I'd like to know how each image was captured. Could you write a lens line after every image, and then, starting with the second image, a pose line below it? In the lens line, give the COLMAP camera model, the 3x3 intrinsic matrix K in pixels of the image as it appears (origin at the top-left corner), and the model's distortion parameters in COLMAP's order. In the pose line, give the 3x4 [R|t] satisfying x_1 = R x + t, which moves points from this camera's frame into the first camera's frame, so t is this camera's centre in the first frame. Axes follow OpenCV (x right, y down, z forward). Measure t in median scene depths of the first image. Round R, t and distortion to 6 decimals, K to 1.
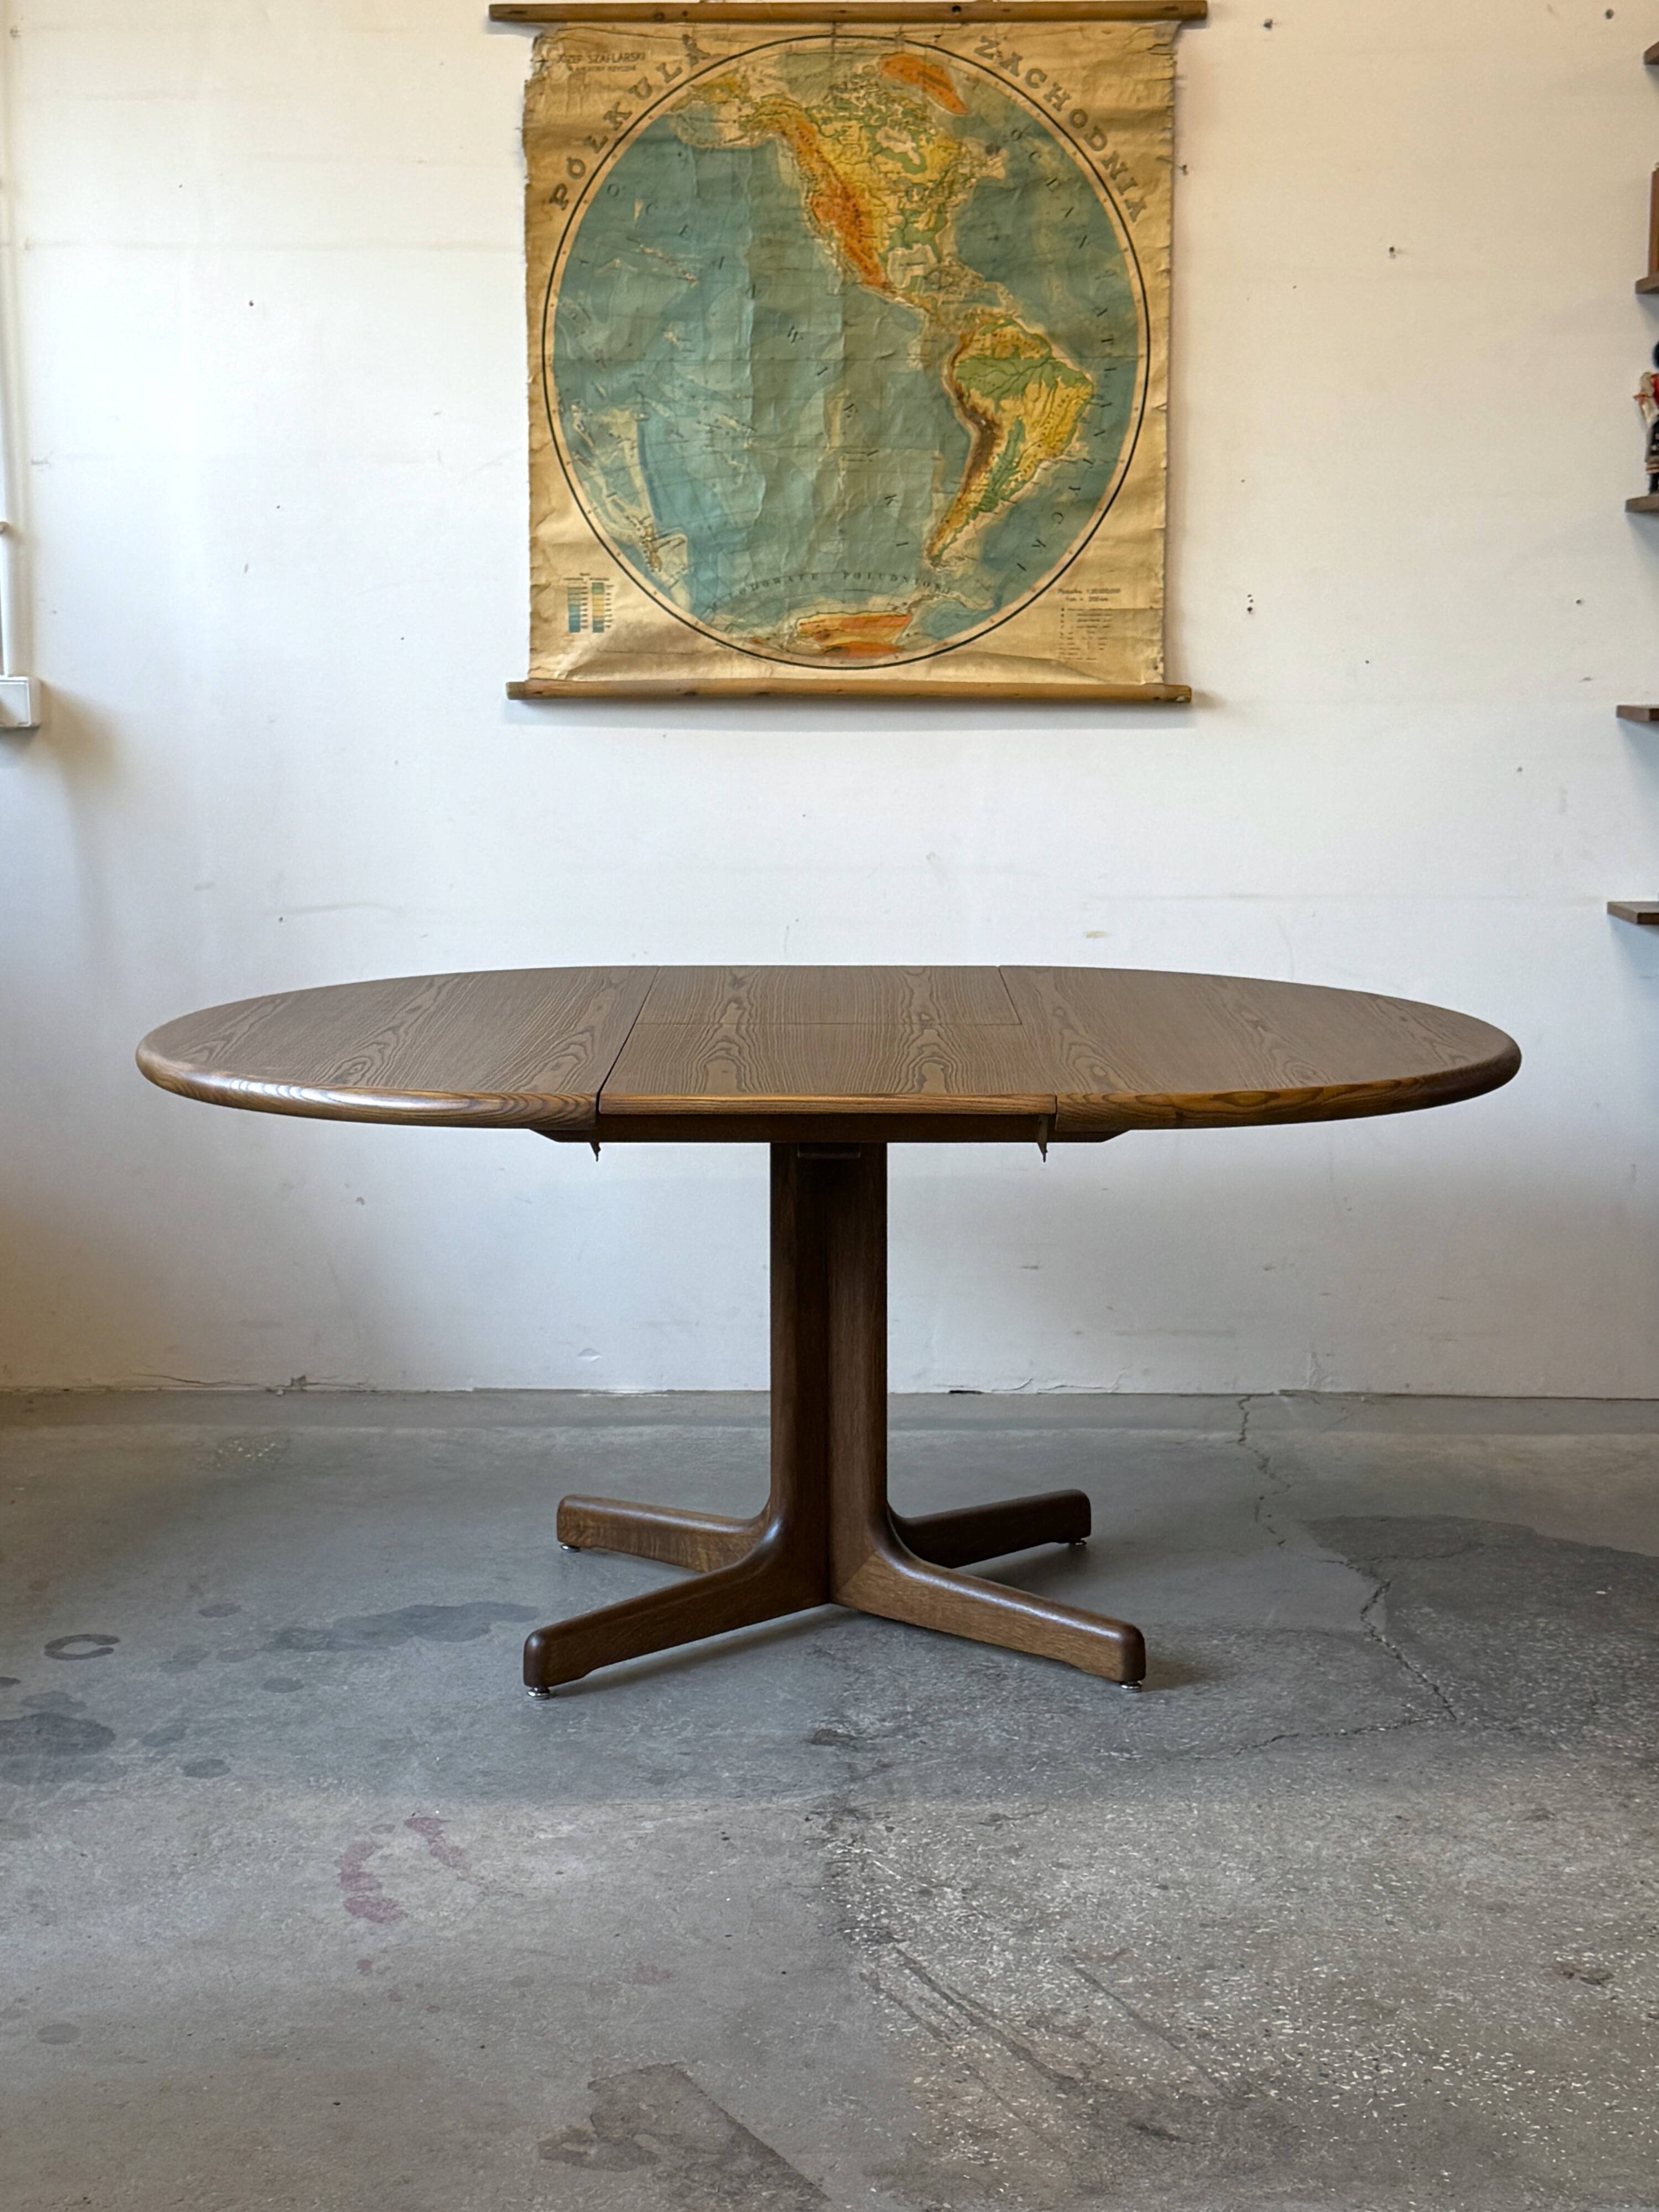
lens RADIAL K [[3058.1, 0, 827.3], [0, 3058.1, 1113.4], [0, 0, 1]] dist [0.117687, -0.005803]
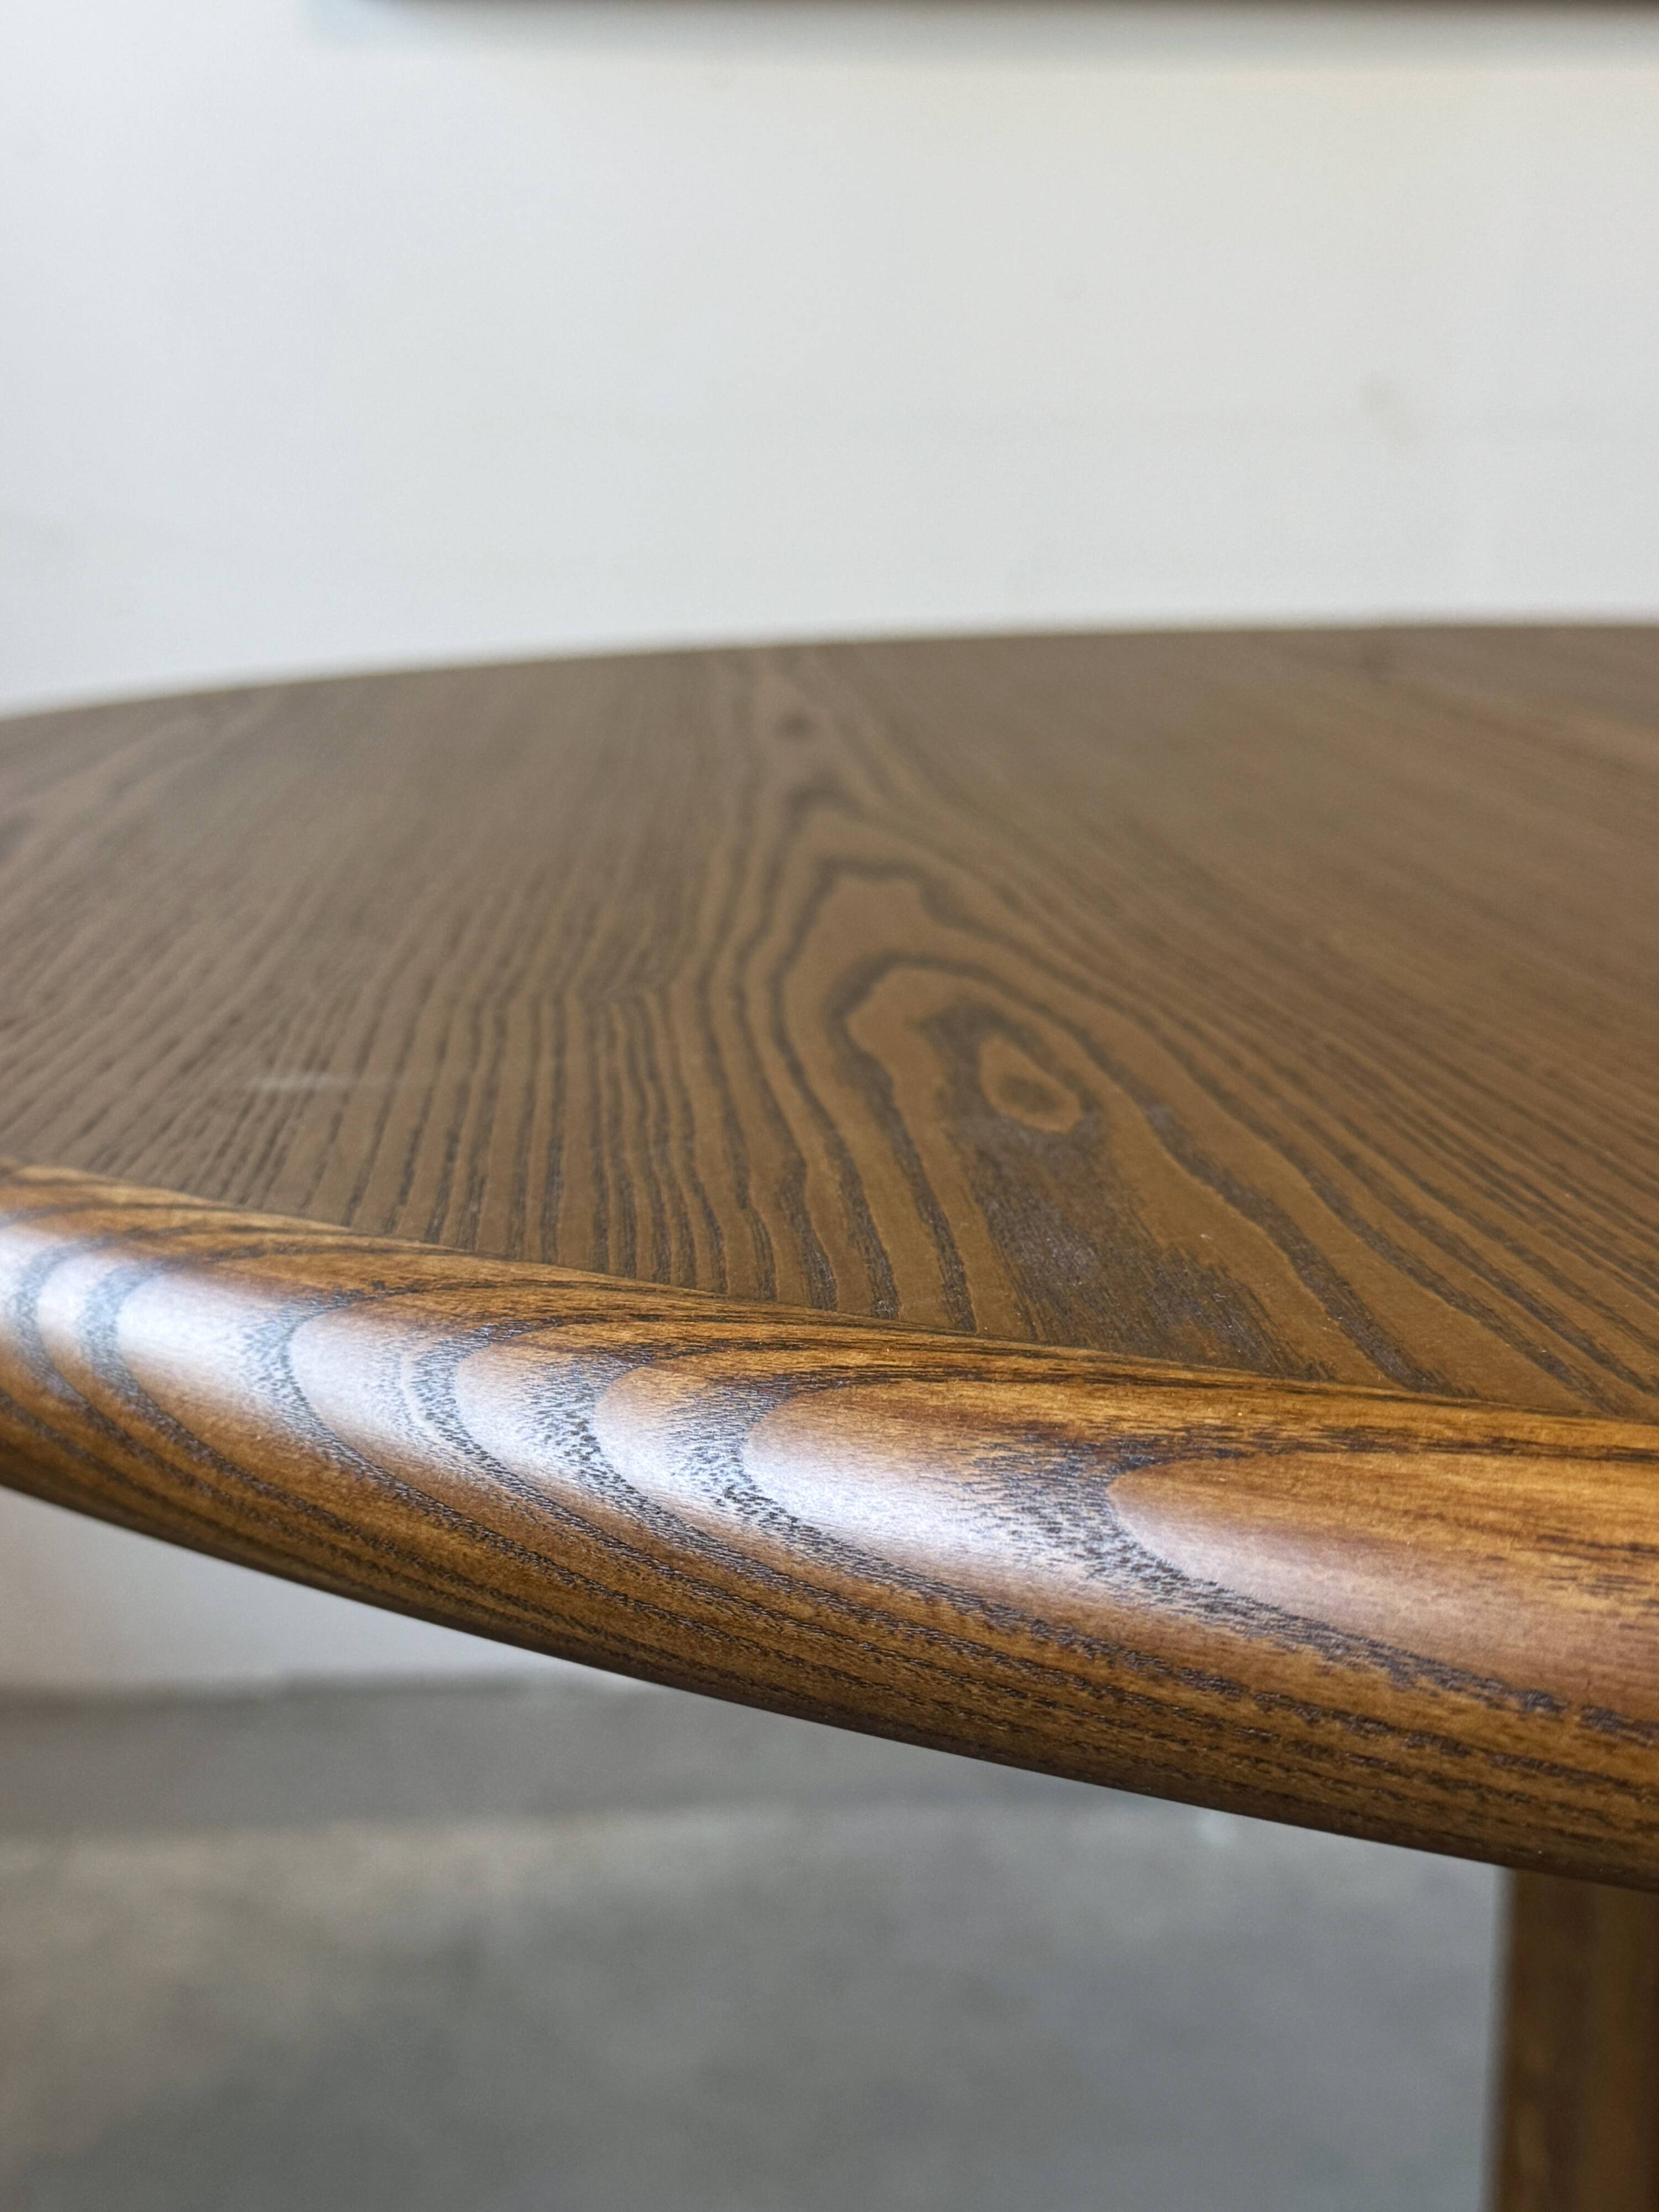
lens RADIAL K [[2782.7, 0, 814.9], [0, 2782.7, 1112.6], [0, 0, 1]] dist [0.101581, -0.025299]
pose [[0.997586, -0.018985, 0.066789, -0.068986], [0.014572, 0.997716, 0.065957, -0.015031], [-0.067889, -0.064825, 0.995585, 0.645132]]
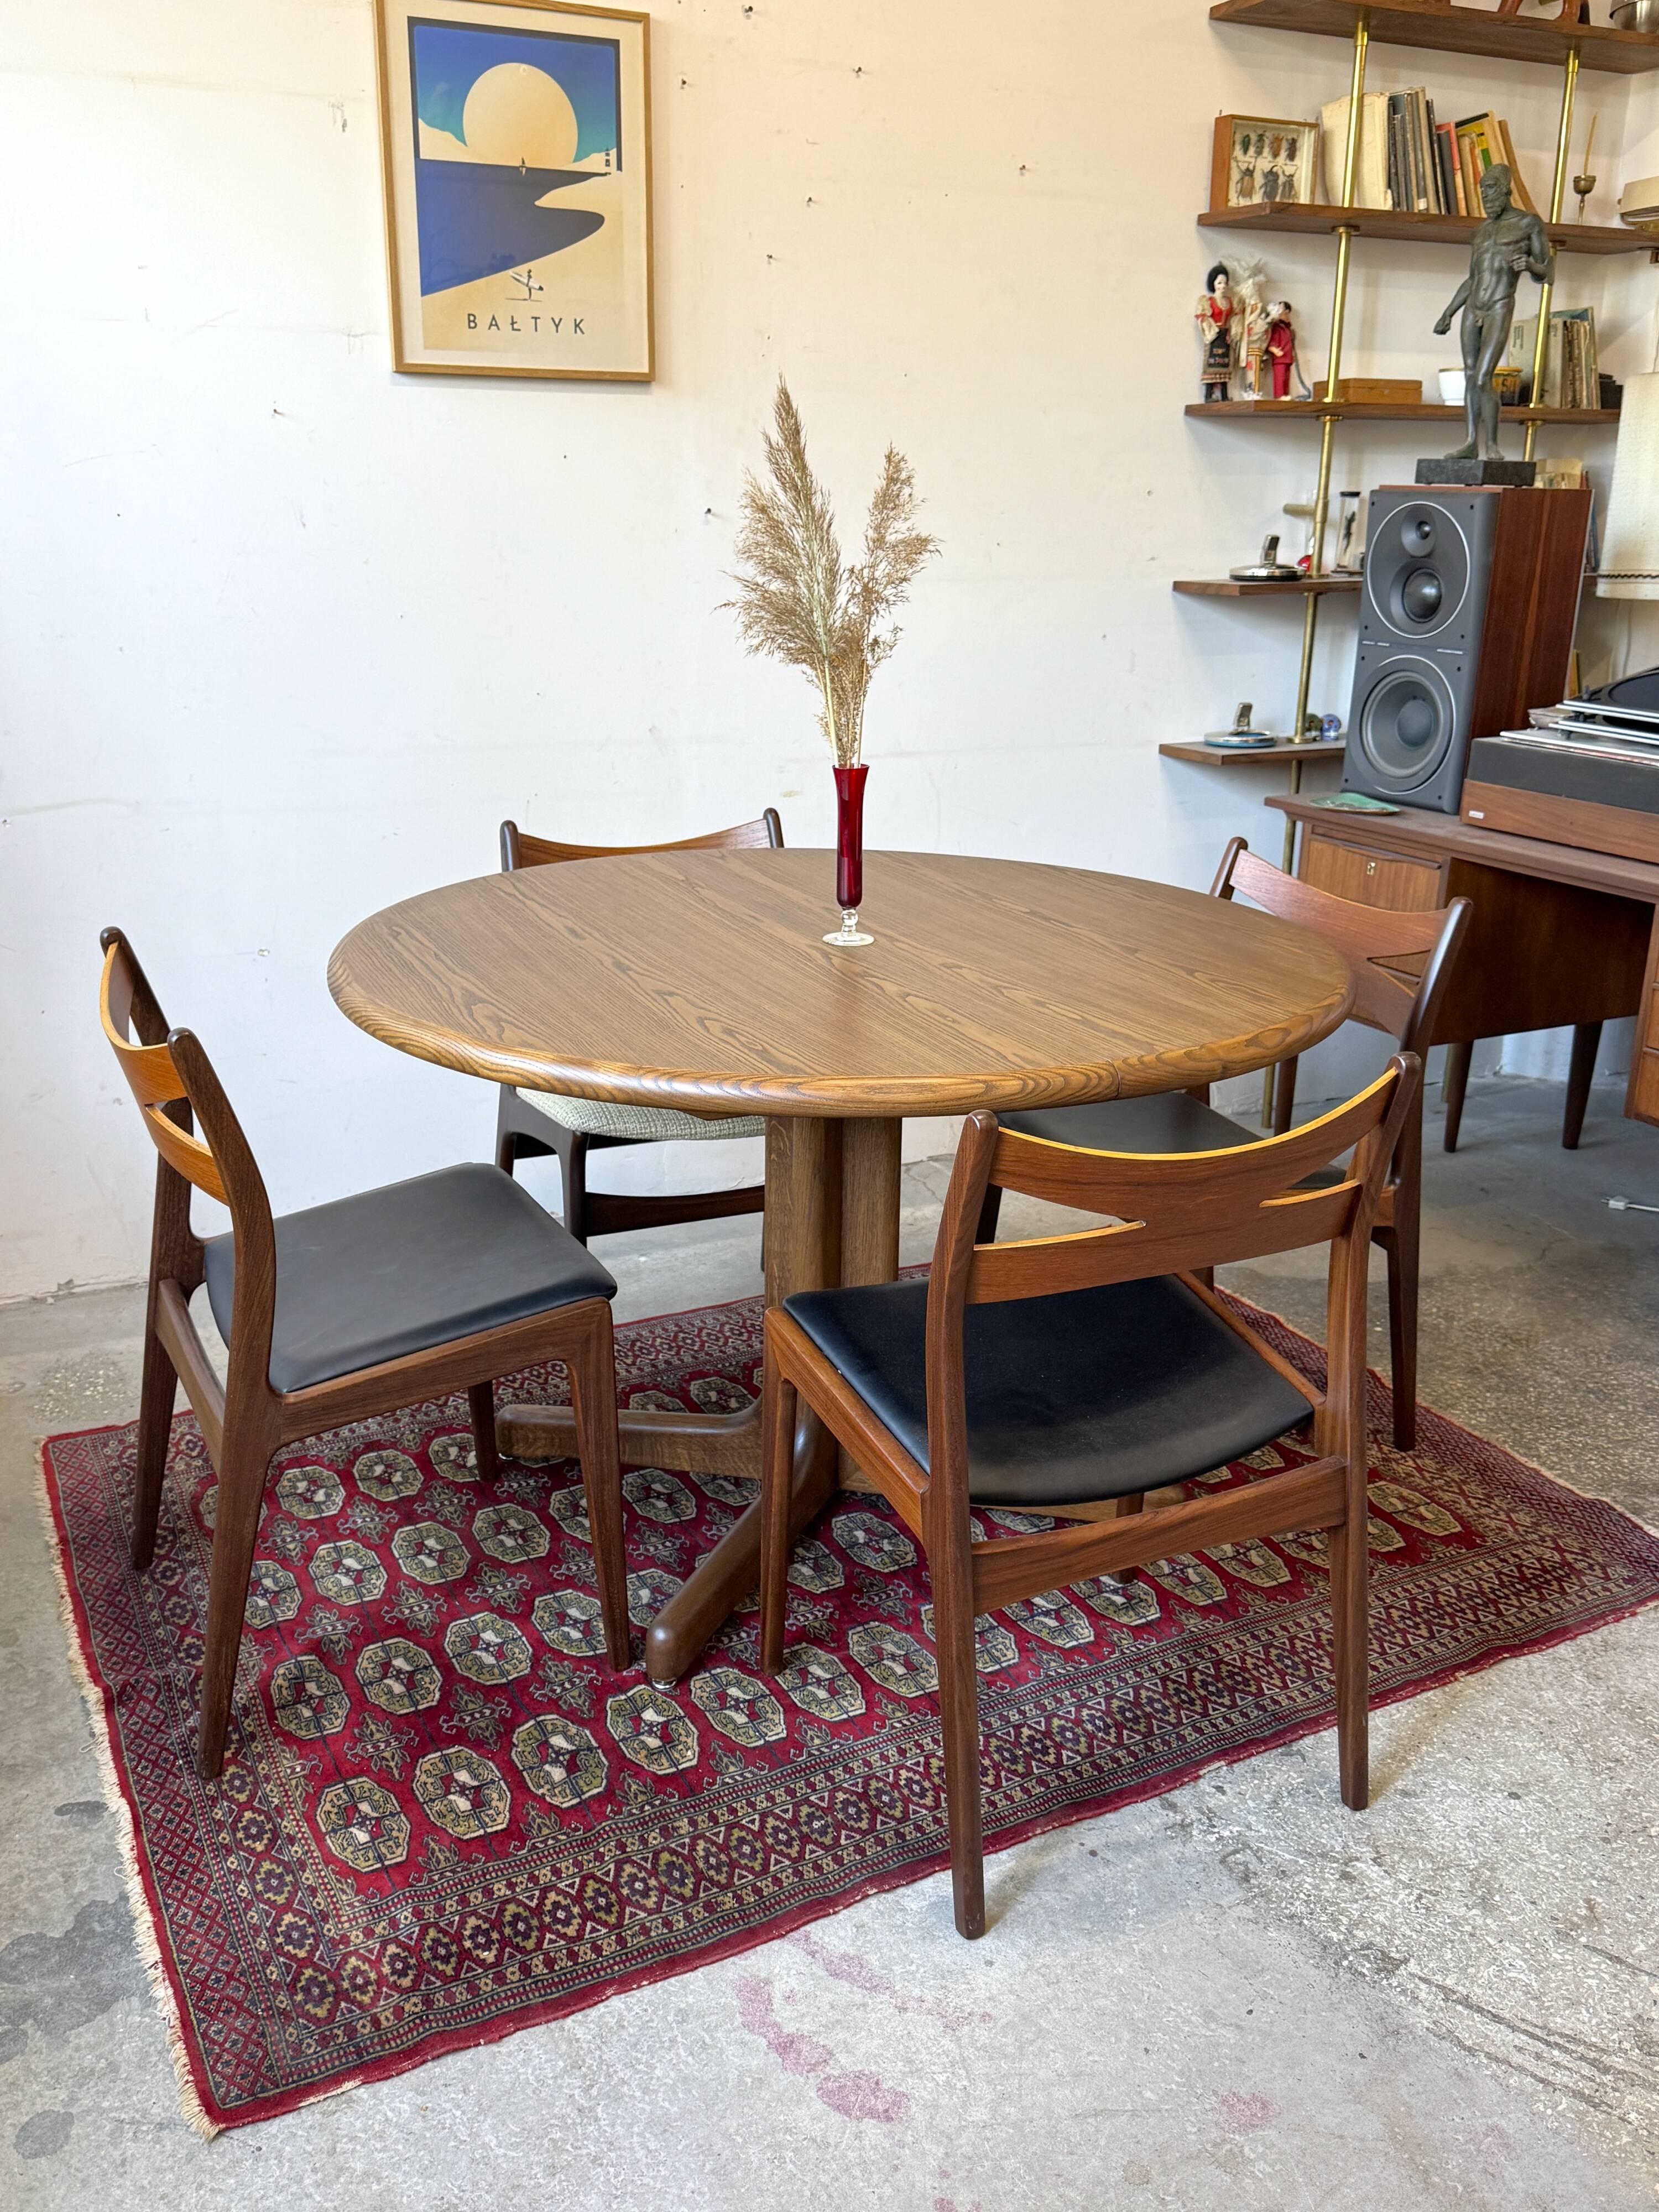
lens RADIAL K [[1885.2, 0, 827.4], [0, 1885.2, 1102.2], [0, 0, 1]] dist [0.094905, -0.183877]
pose [[0.893985, -0.126971, 0.429732, -0.221949], [0.060034, 0.984307, 0.165938, -0.062510], [-0.444057, -0.122548, 0.887578, 0.369590]]
